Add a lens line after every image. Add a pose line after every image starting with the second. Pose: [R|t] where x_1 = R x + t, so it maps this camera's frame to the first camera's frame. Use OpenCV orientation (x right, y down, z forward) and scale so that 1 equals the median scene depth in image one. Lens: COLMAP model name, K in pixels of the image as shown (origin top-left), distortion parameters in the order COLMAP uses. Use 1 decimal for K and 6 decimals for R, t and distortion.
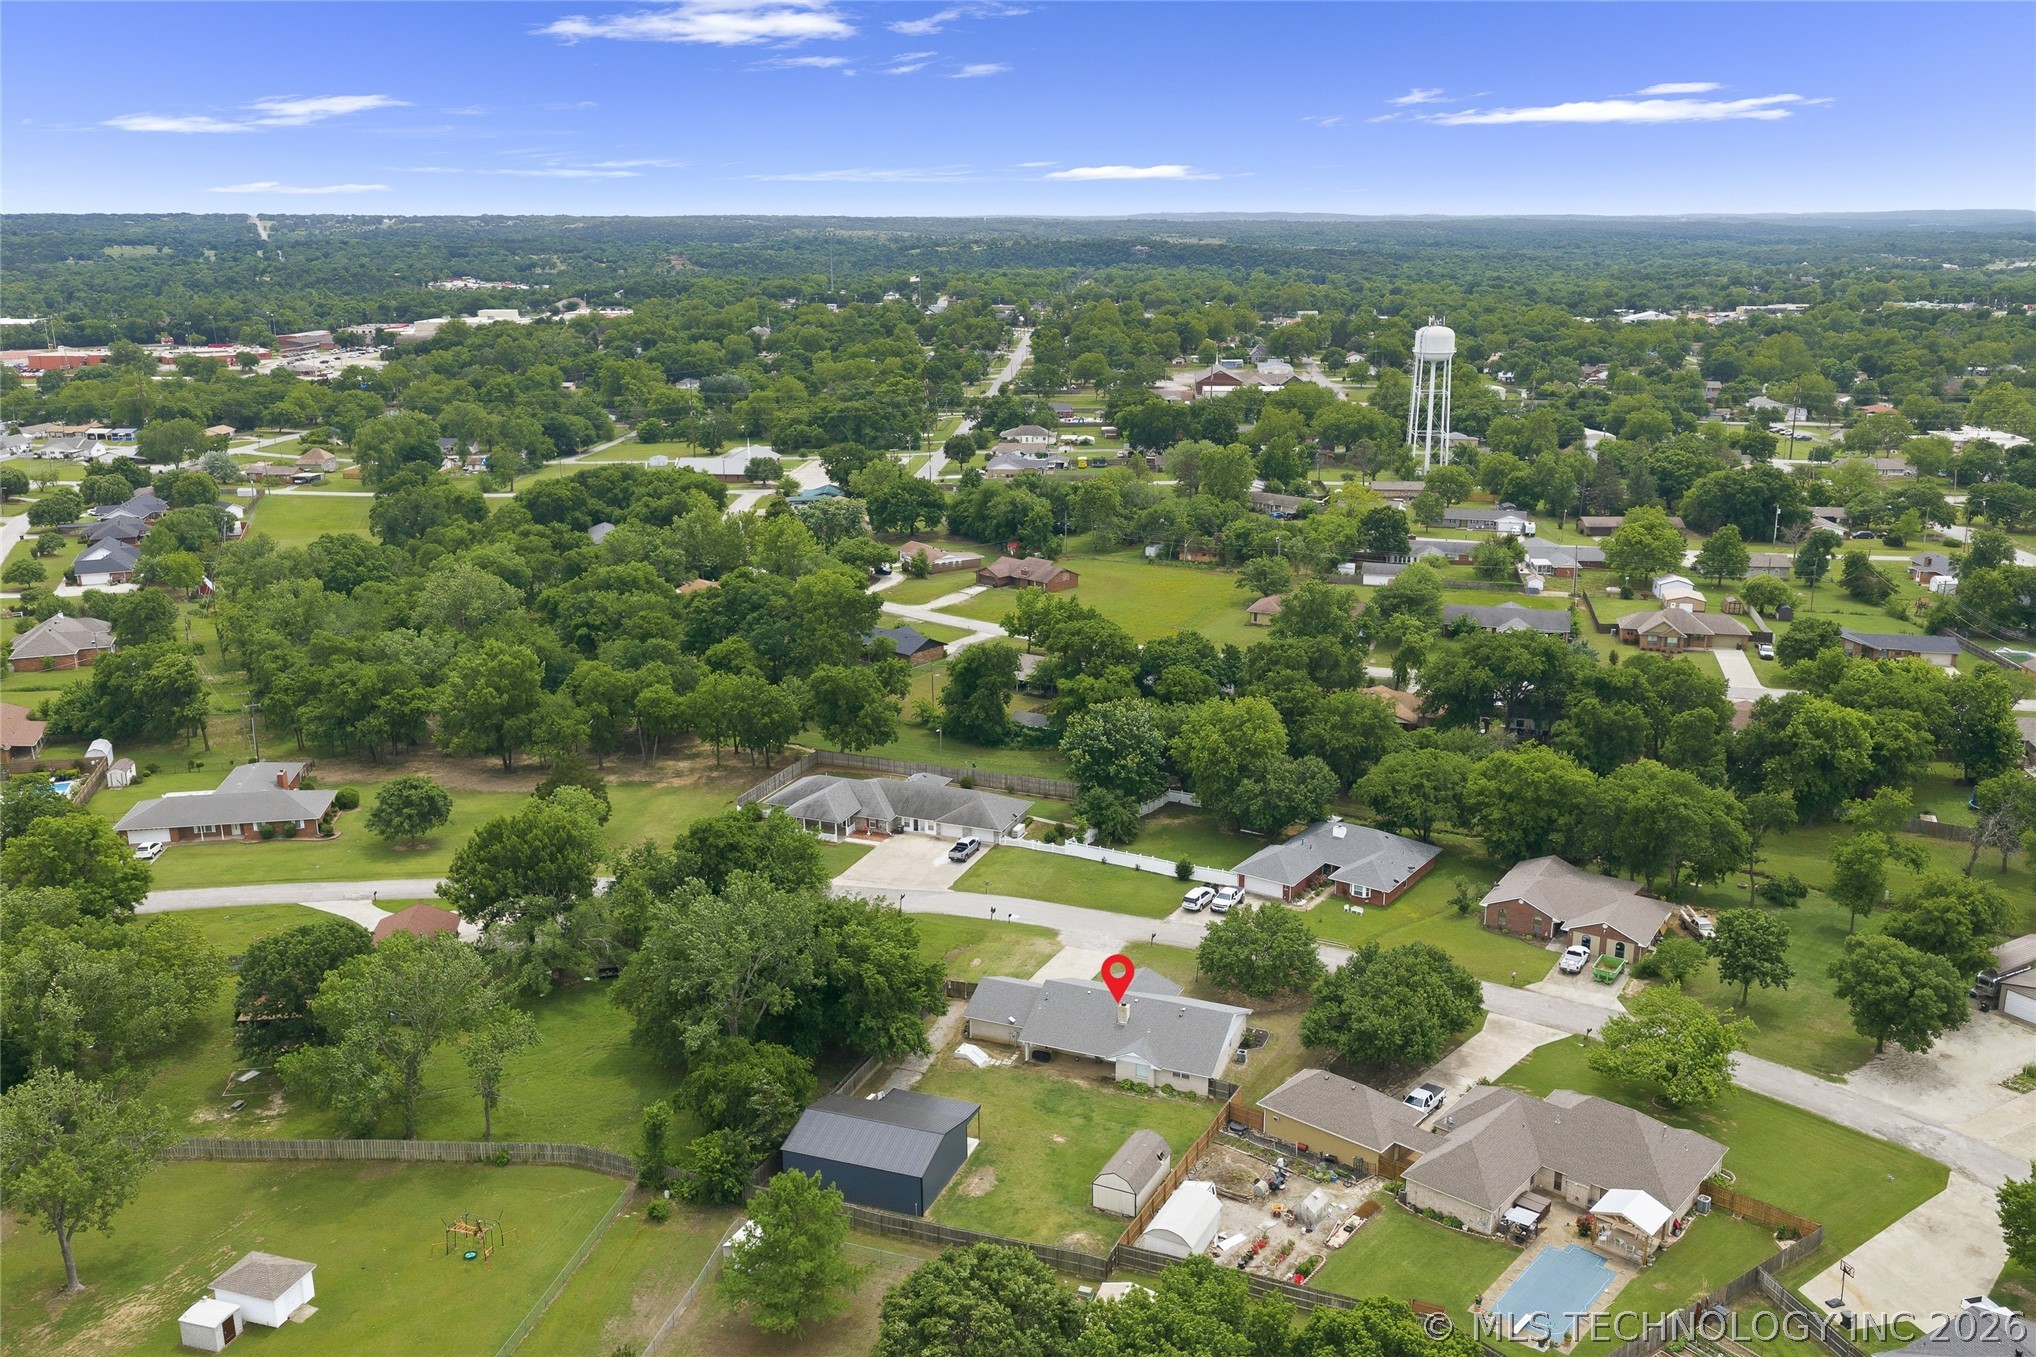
lens RADIAL K [[1588.5, 0, 1083.2], [0, 1588.5, 680.6], [0, 0, 1]] dist [0.013224, -0.000088]
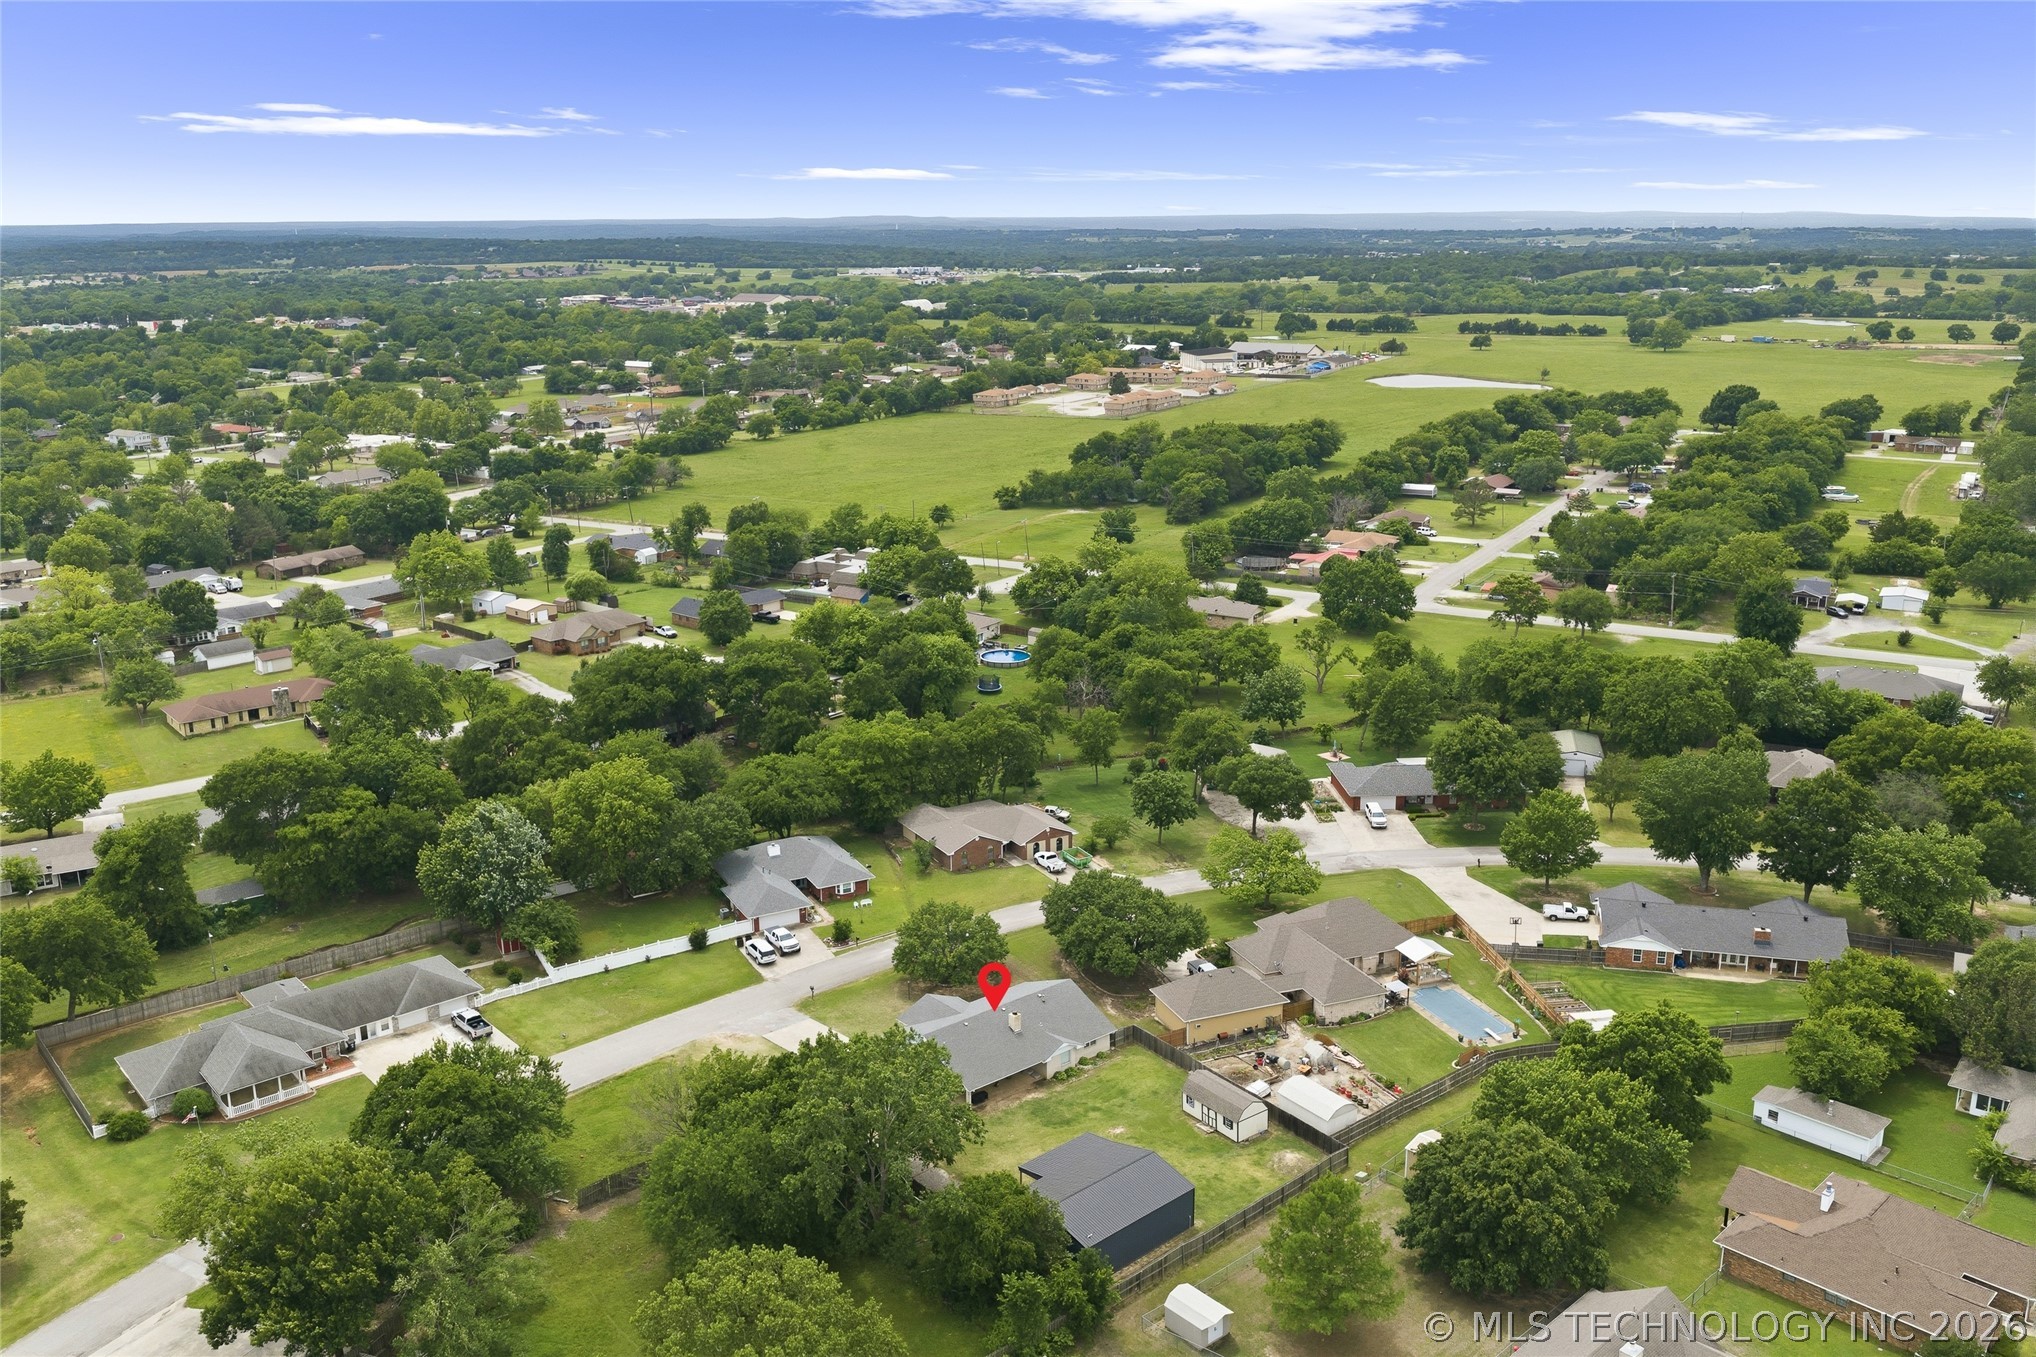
lens RADIAL K [[1699.4, 0, 974.8], [0, 1699.4, 686.1], [0, 0, 1]] dist [0.033051, -0.063208]
pose [[0.514263, -0.239823, 0.823419, -0.822640], [0.260620, 0.958403, 0.116368, -0.120857], [-0.817075, 0.154755, 0.555373, 0.404881]]
